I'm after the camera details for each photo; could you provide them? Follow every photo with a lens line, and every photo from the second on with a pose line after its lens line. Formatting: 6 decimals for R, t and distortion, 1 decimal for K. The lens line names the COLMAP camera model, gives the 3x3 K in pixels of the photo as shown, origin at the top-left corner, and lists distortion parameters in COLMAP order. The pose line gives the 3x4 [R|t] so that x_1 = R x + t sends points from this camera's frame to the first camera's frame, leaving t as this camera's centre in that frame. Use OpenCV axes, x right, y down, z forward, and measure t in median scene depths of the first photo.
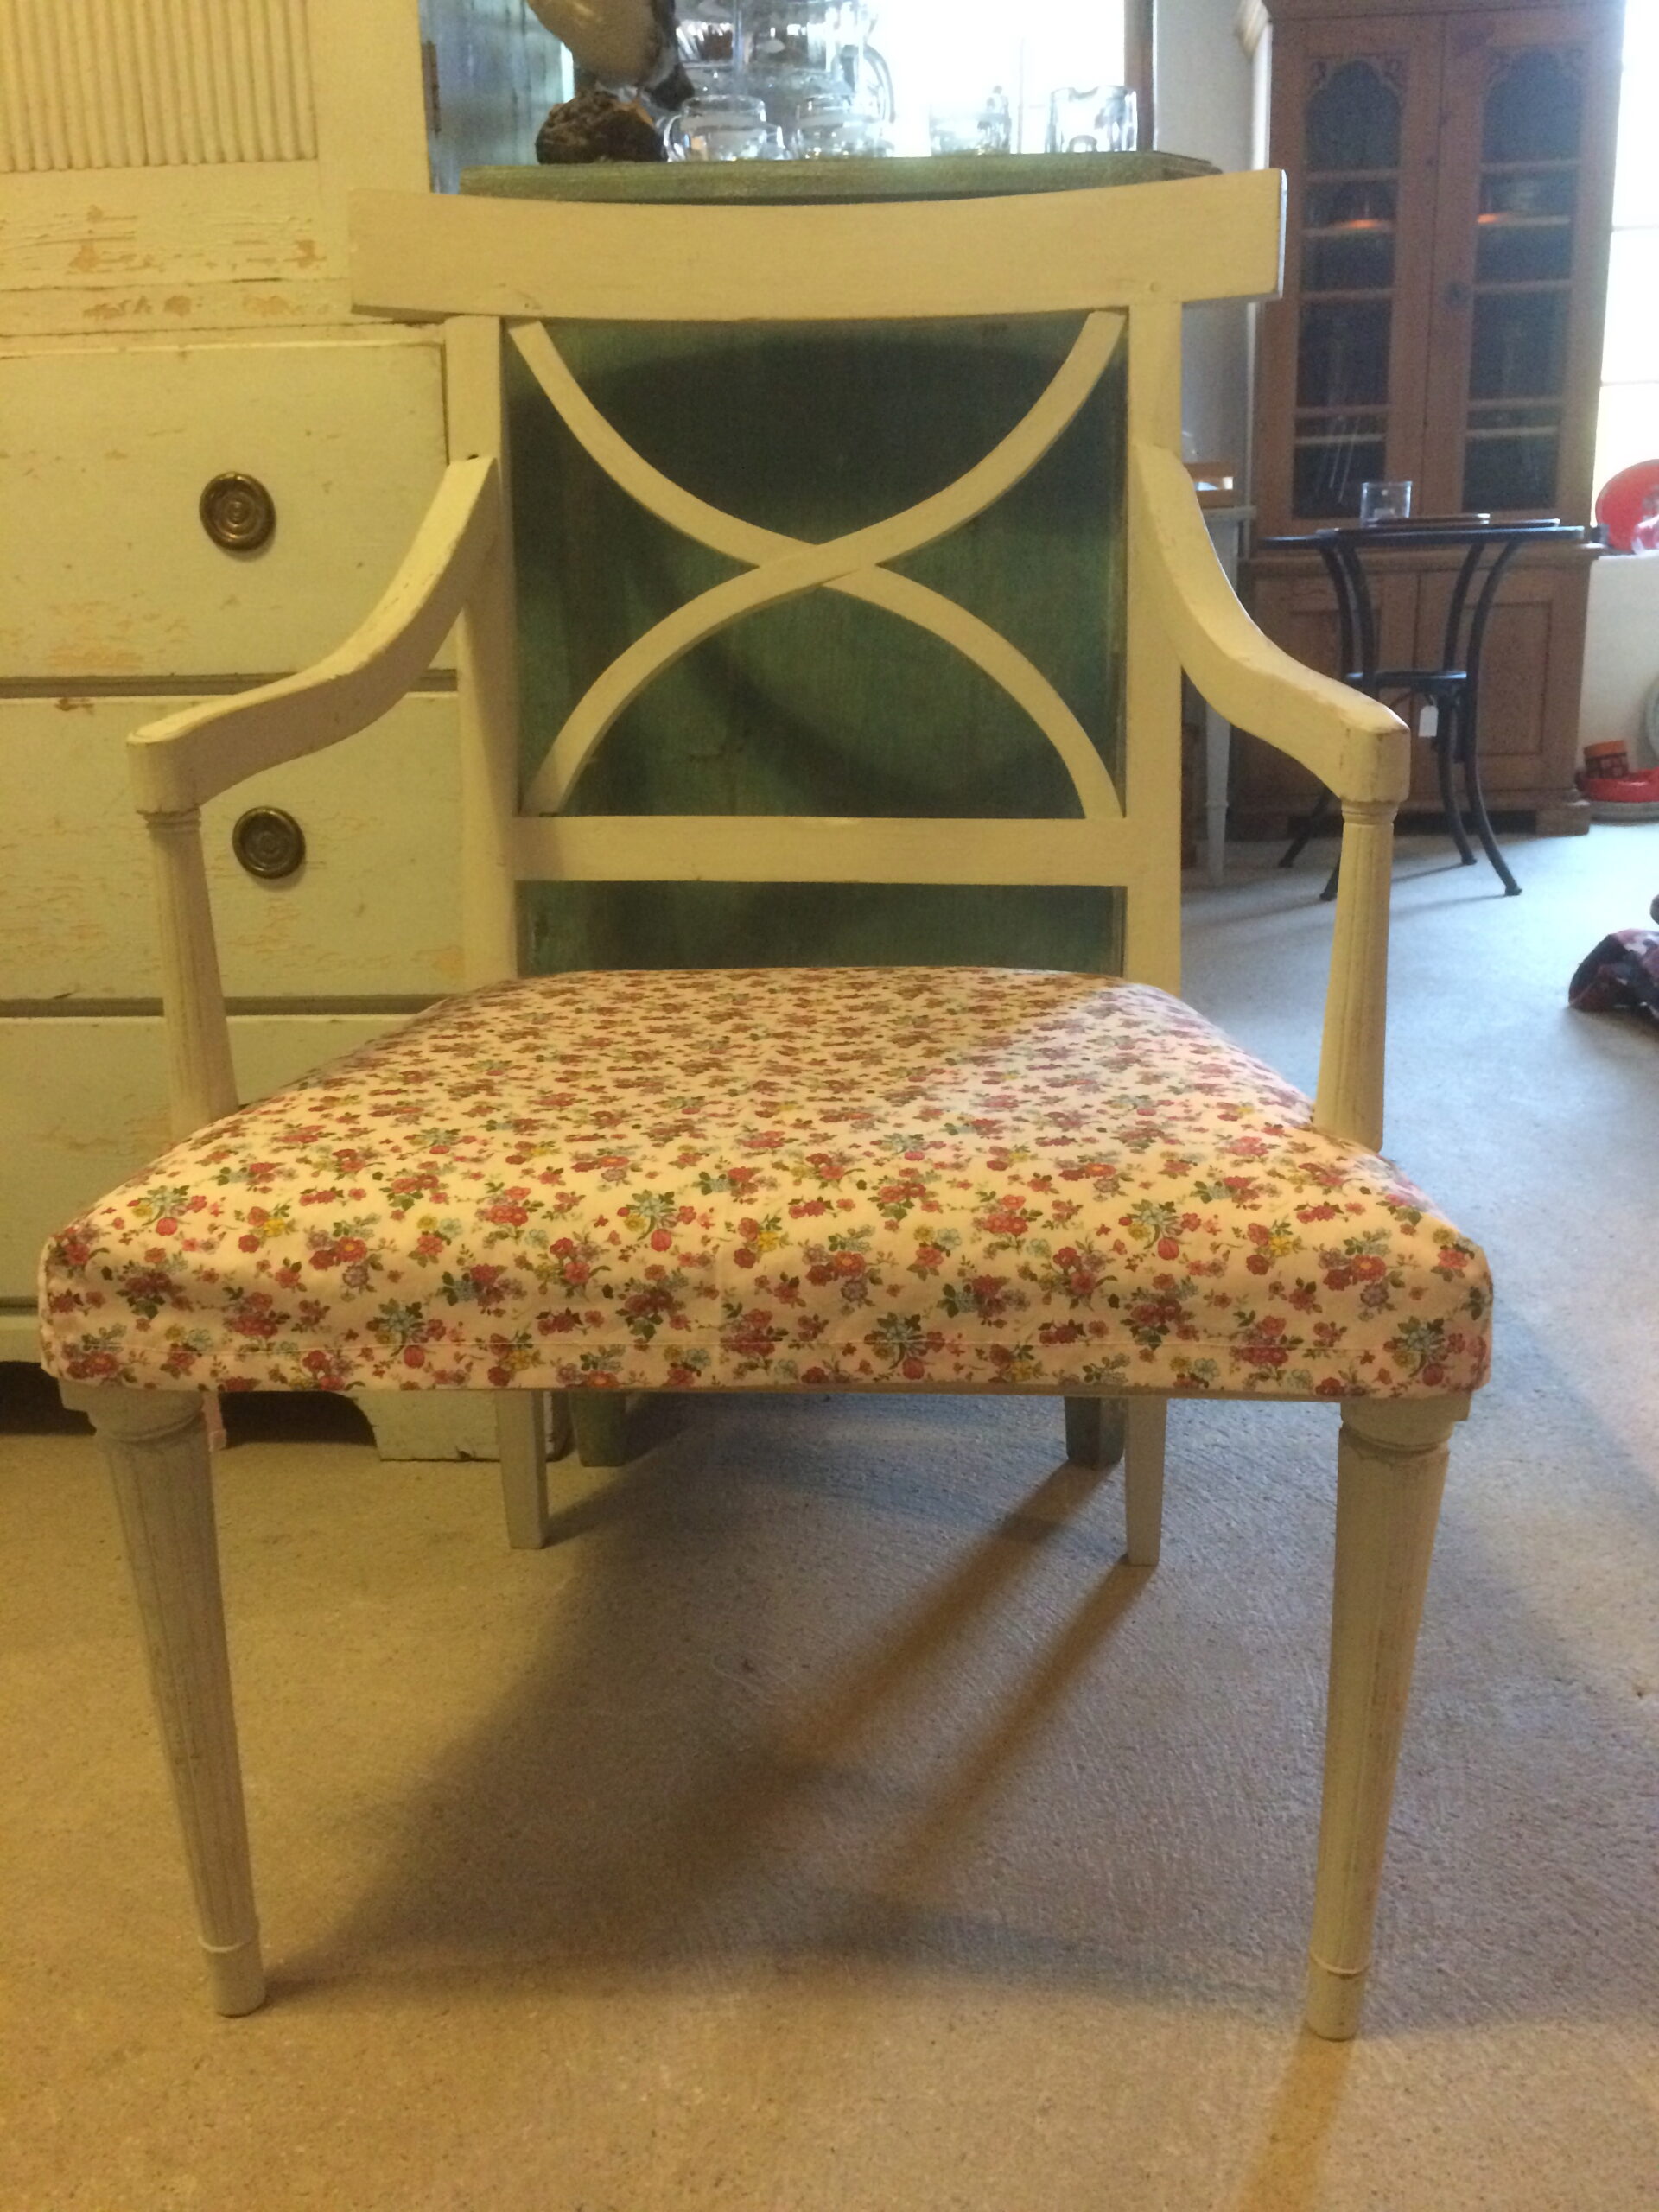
lens RADIAL K [[1888.3, 0, 849.5], [0, 1888.3, 1106.2], [0, 0, 1]] dist [0.098826, -0.145830]
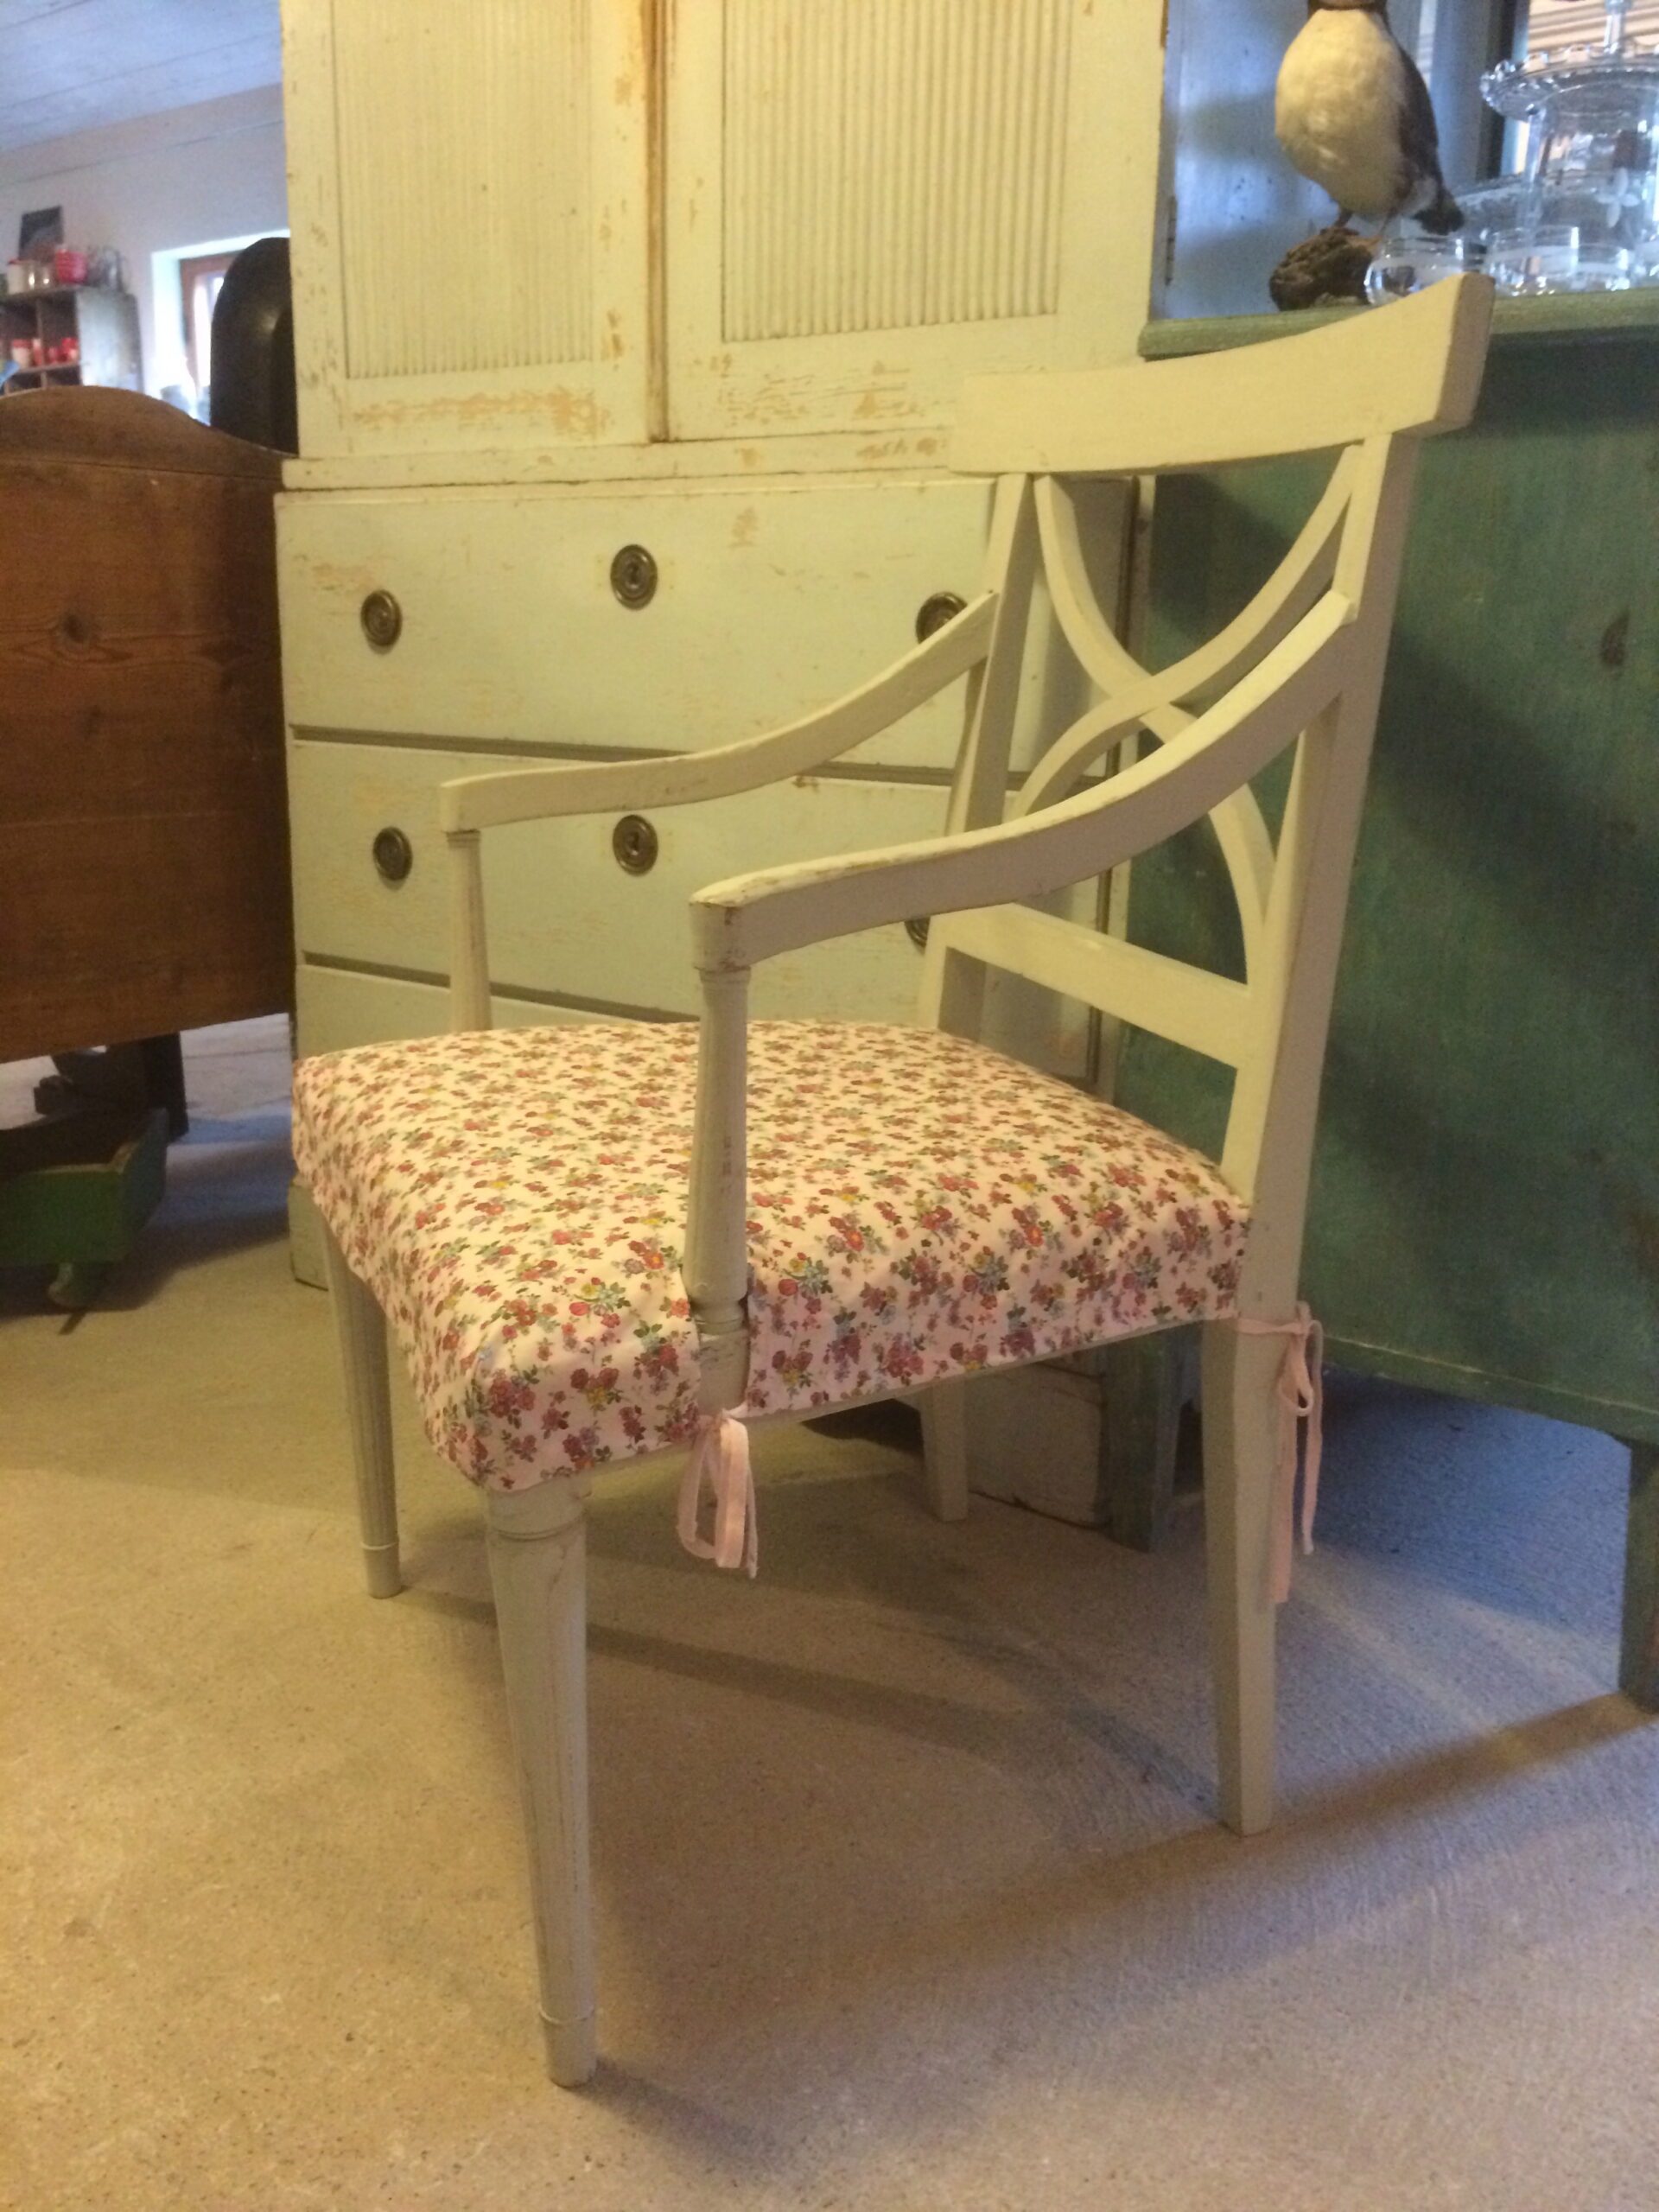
lens RADIAL K [[1888.3, 0, 849.5], [0, 1888.3, 1106.2], [0, 0, 1]] dist [0.098826, -0.145830]
pose [[0.851656, 0.162887, -0.498145, 0.242477], [-0.179919, 0.983581, 0.014019, -0.037344], [0.492250, 0.077687, 0.866980, 0.021082]]
